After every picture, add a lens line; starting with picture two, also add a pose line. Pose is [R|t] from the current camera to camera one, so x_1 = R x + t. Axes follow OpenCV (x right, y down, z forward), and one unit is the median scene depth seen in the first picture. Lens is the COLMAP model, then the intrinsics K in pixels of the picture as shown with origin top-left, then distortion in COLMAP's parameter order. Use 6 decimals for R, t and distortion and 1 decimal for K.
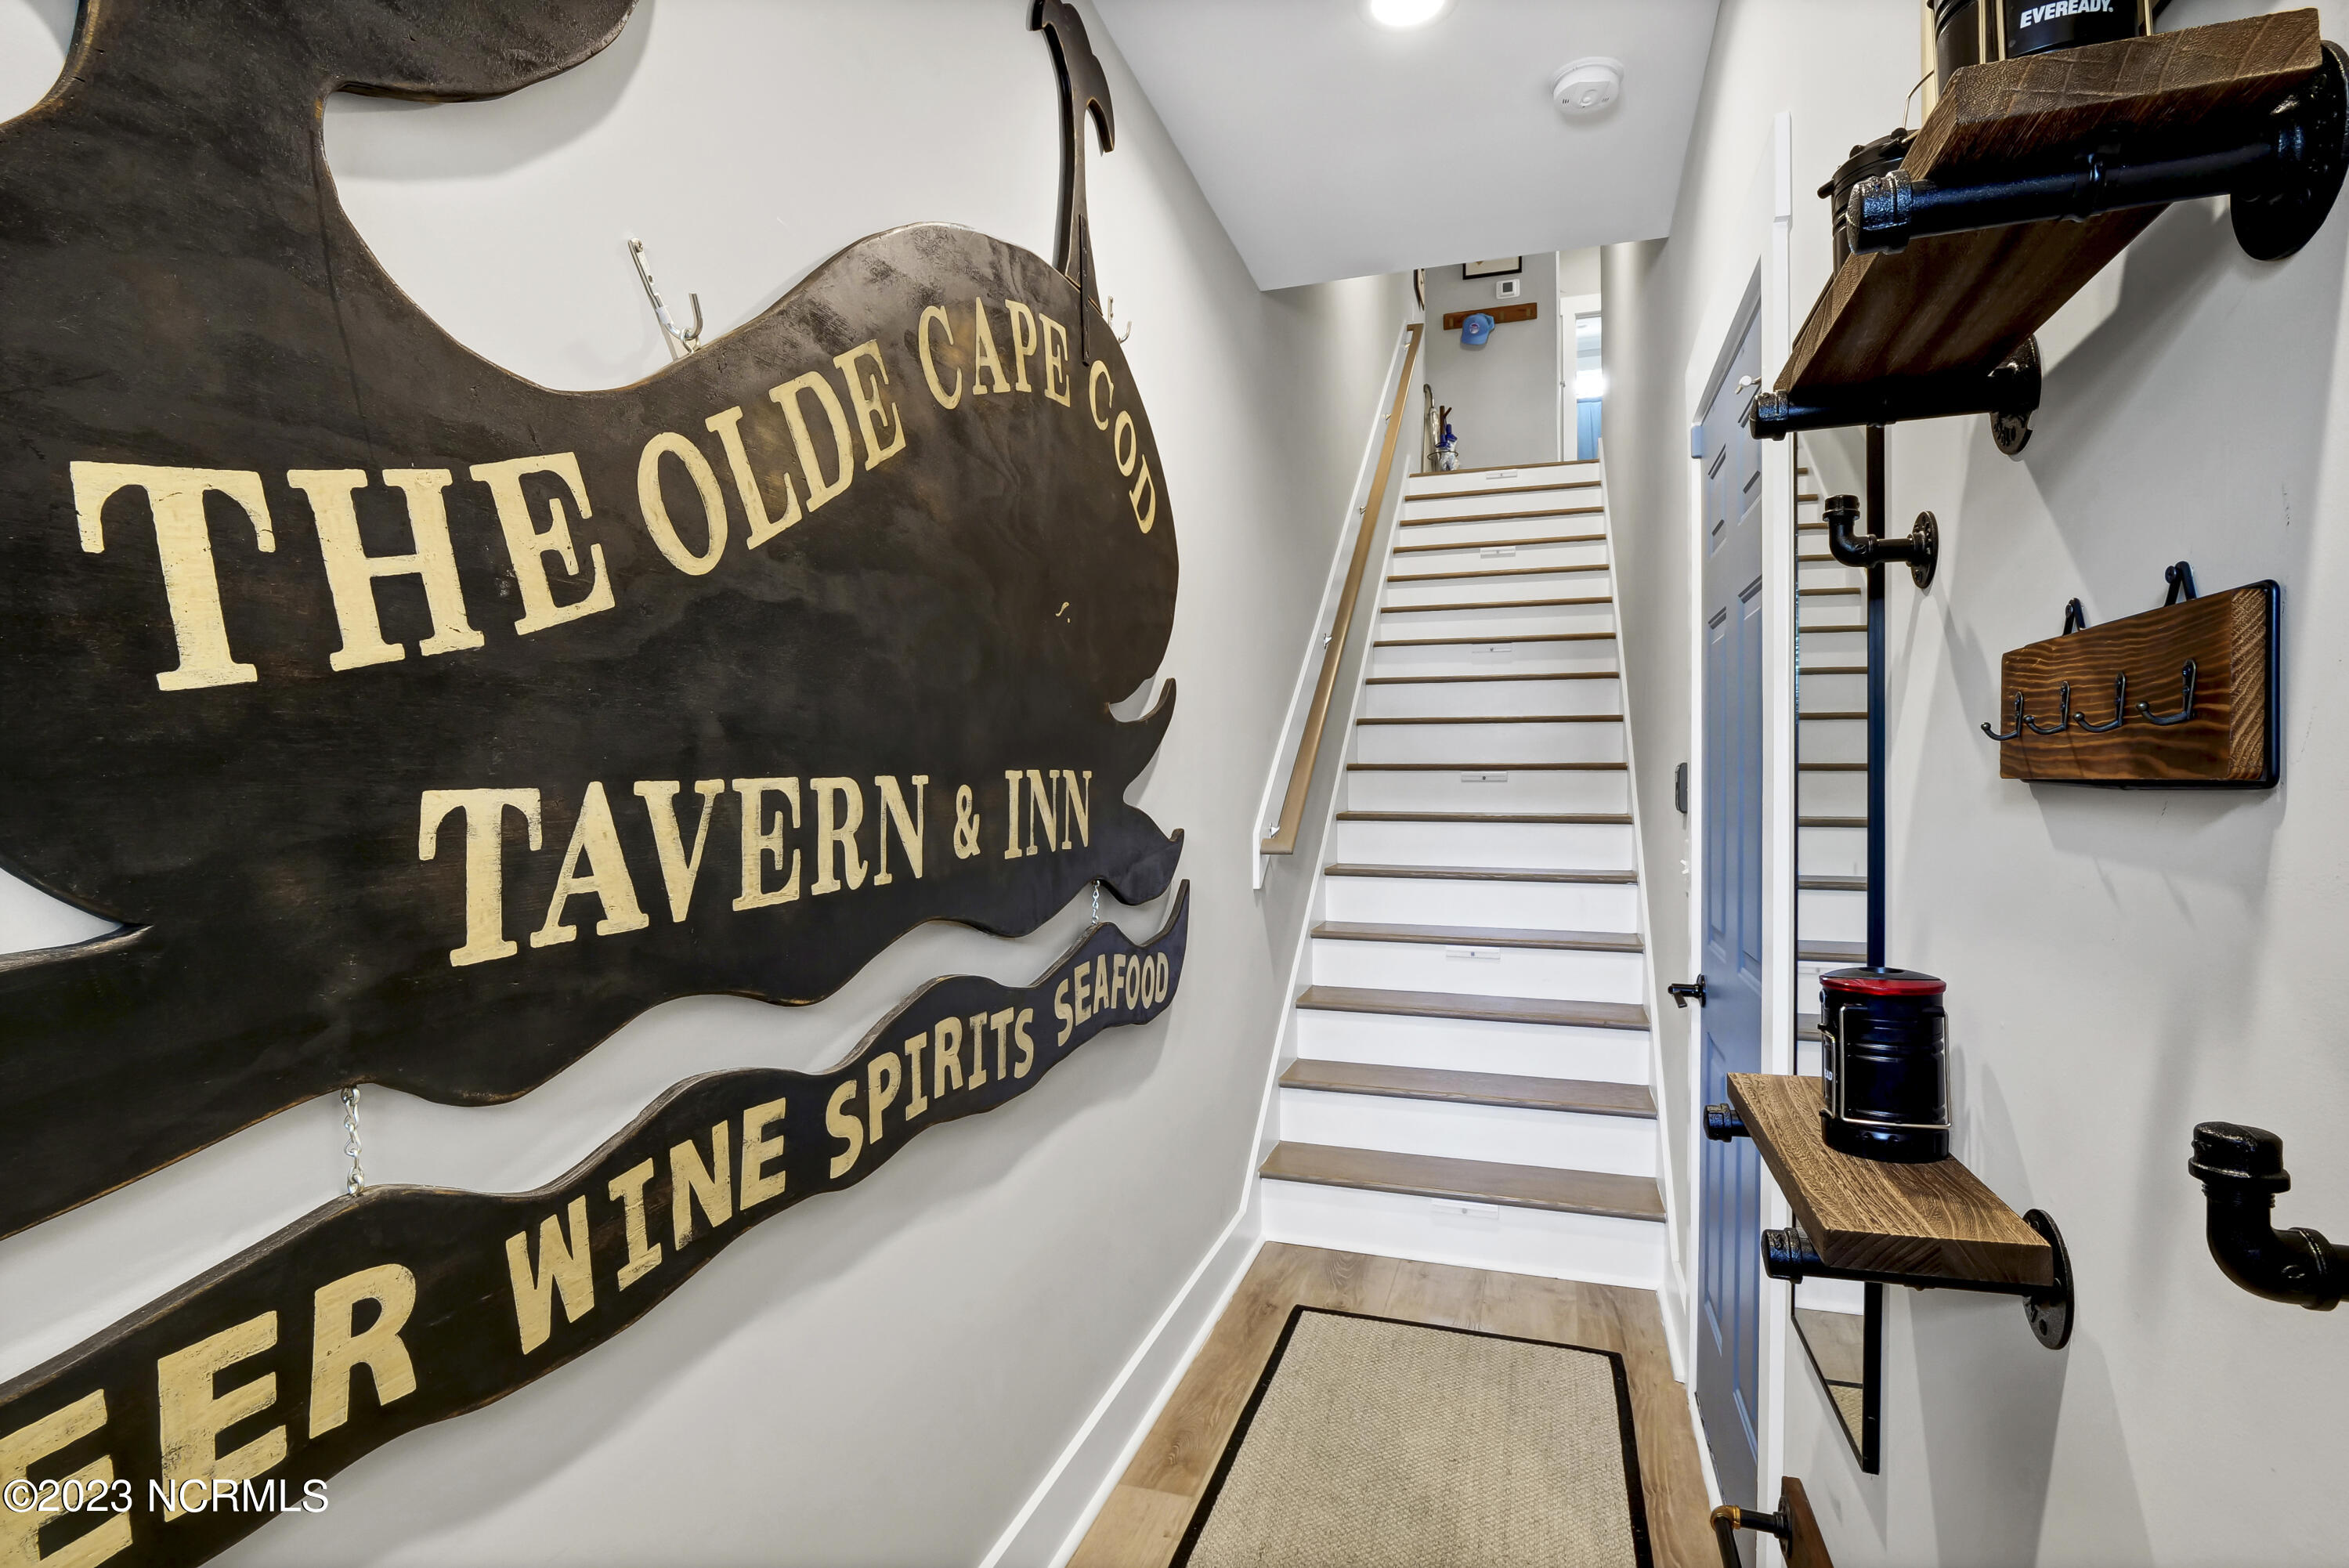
lens RADIAL K [[1132.2, 0, 1185.4], [0, 1132.2, 785.2], [0, 0, 1]] dist [-0.018954, 0.001285]
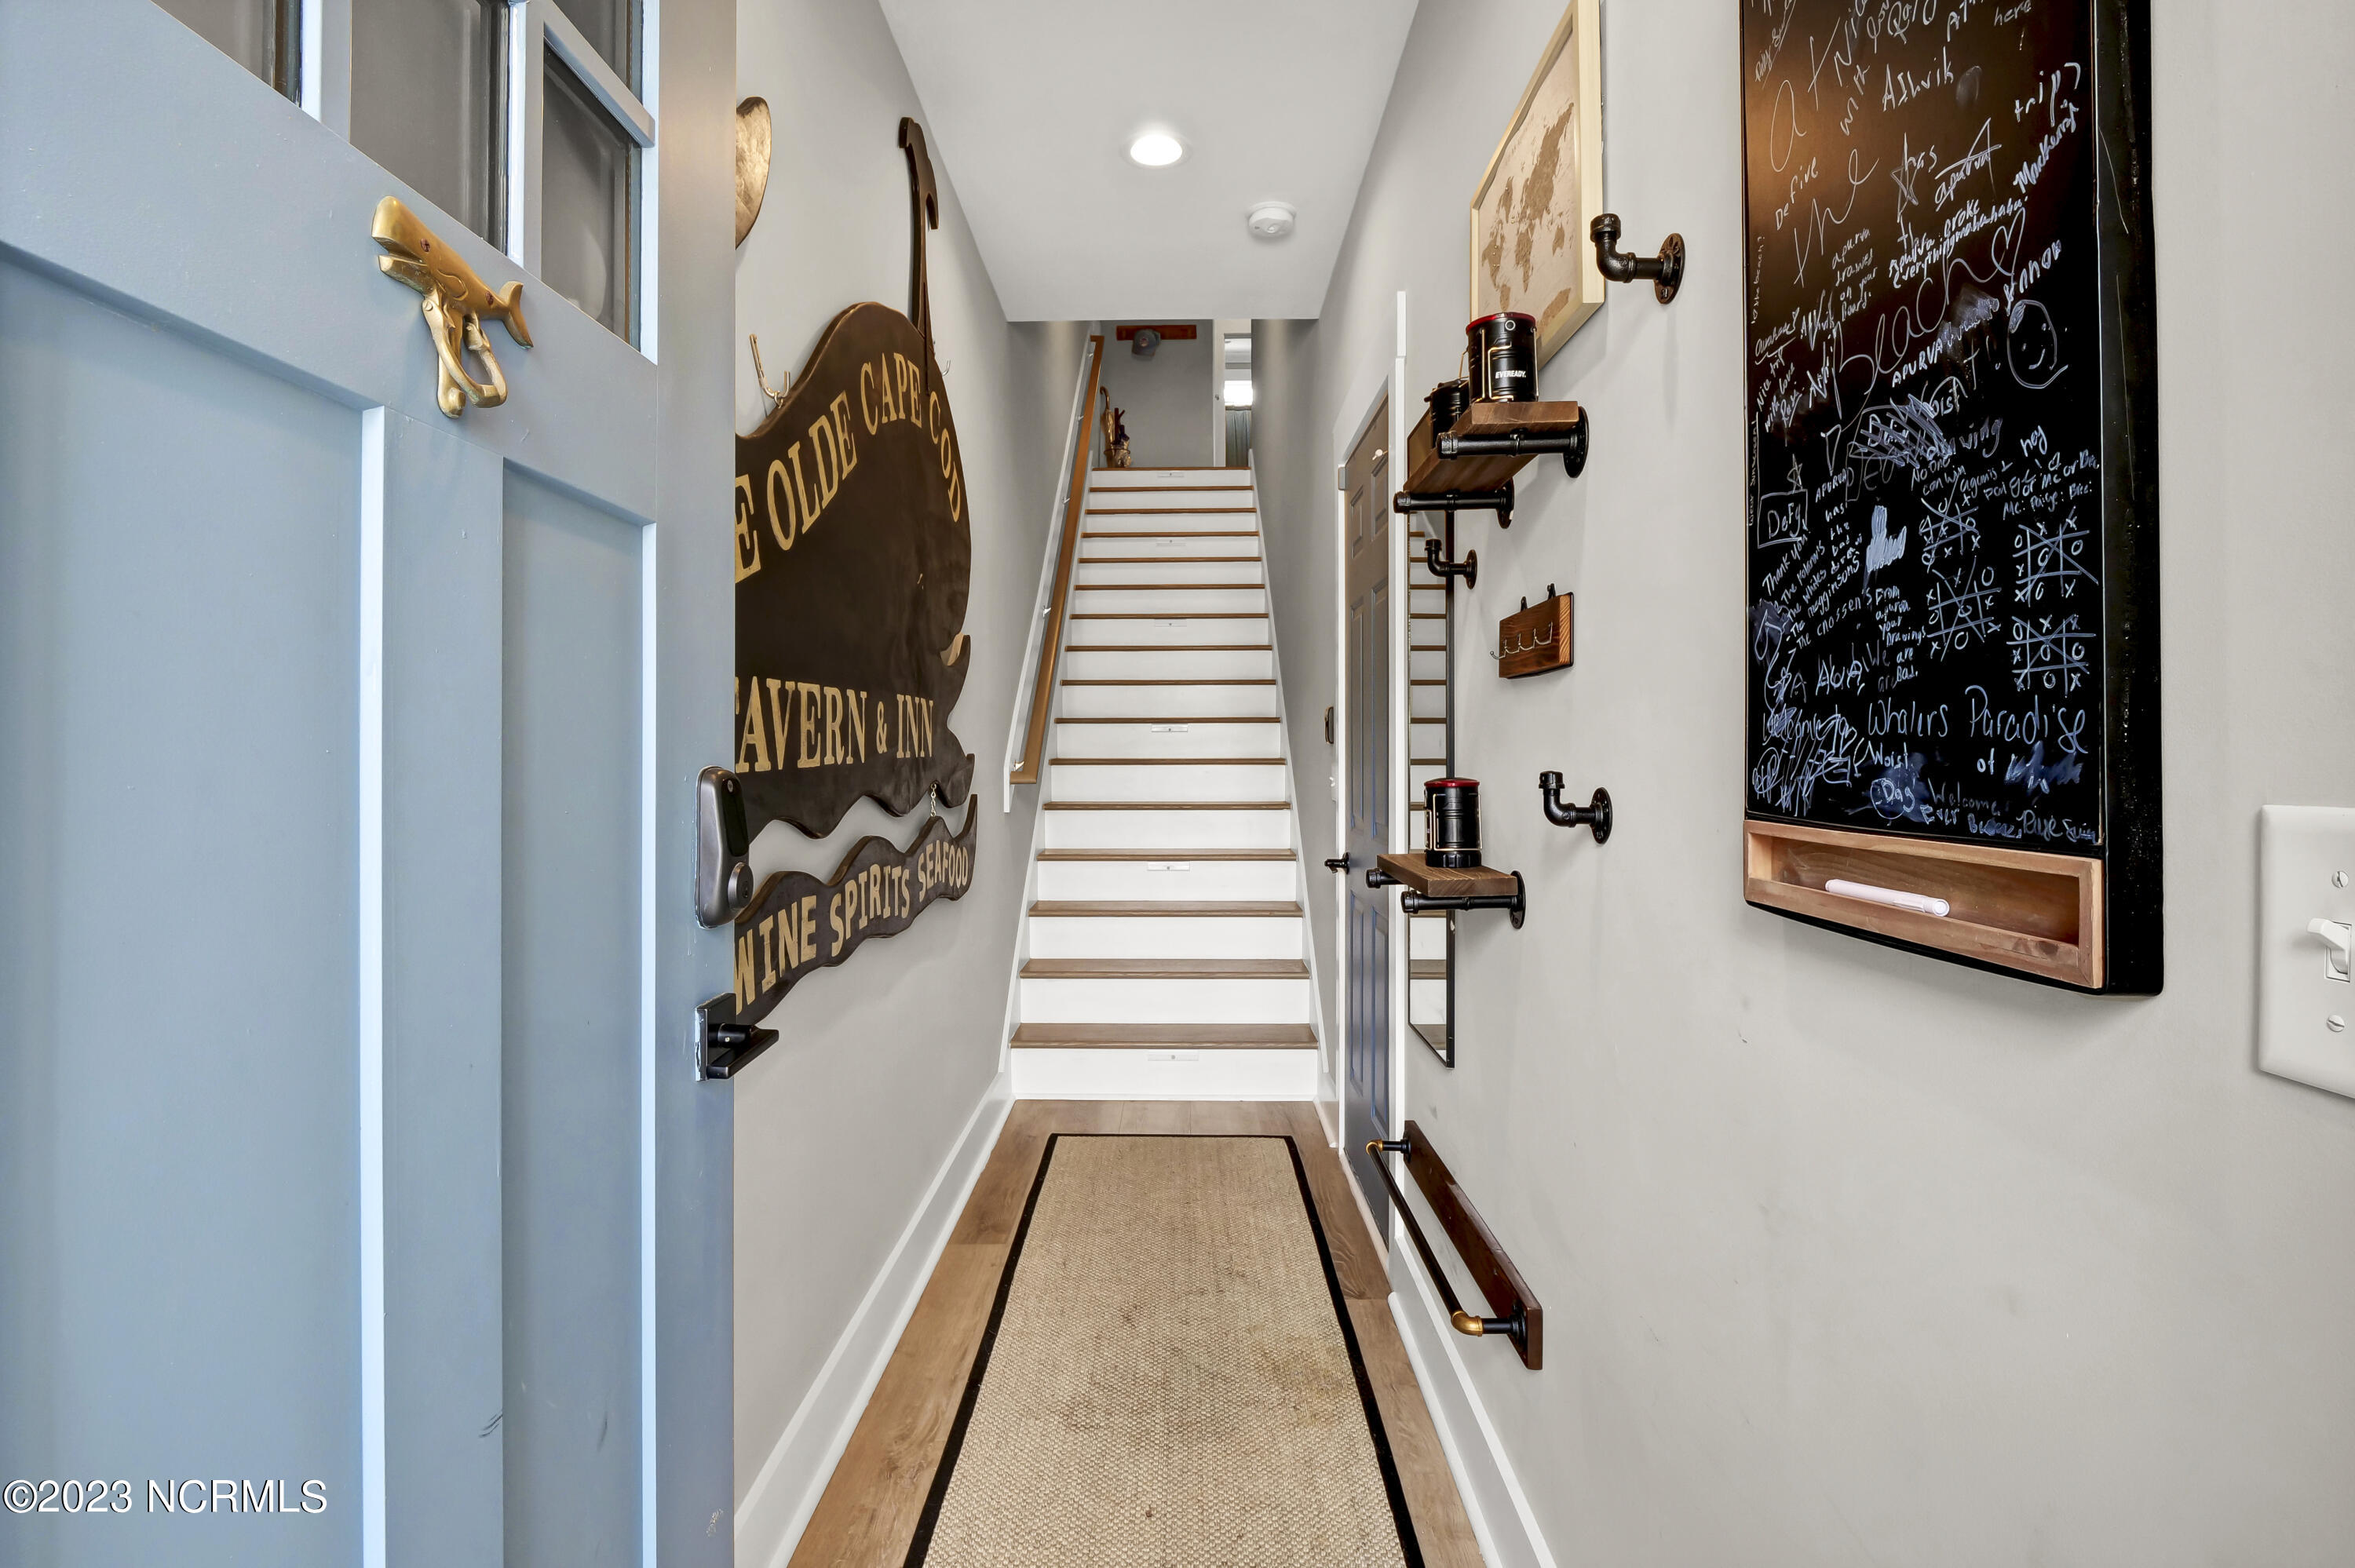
lens RADIAL K [[1134.9, 0, 1168.4], [0, 1134.9, 772.6], [0, 0, 1]] dist [-0.018954, 0.001285]
pose [[0.955631, -0.008558, 0.294443, -0.242417], [0.005436, 0.999920, 0.011423, 0.067274], [-0.294517, -0.009315, 0.955601, -0.413239]]
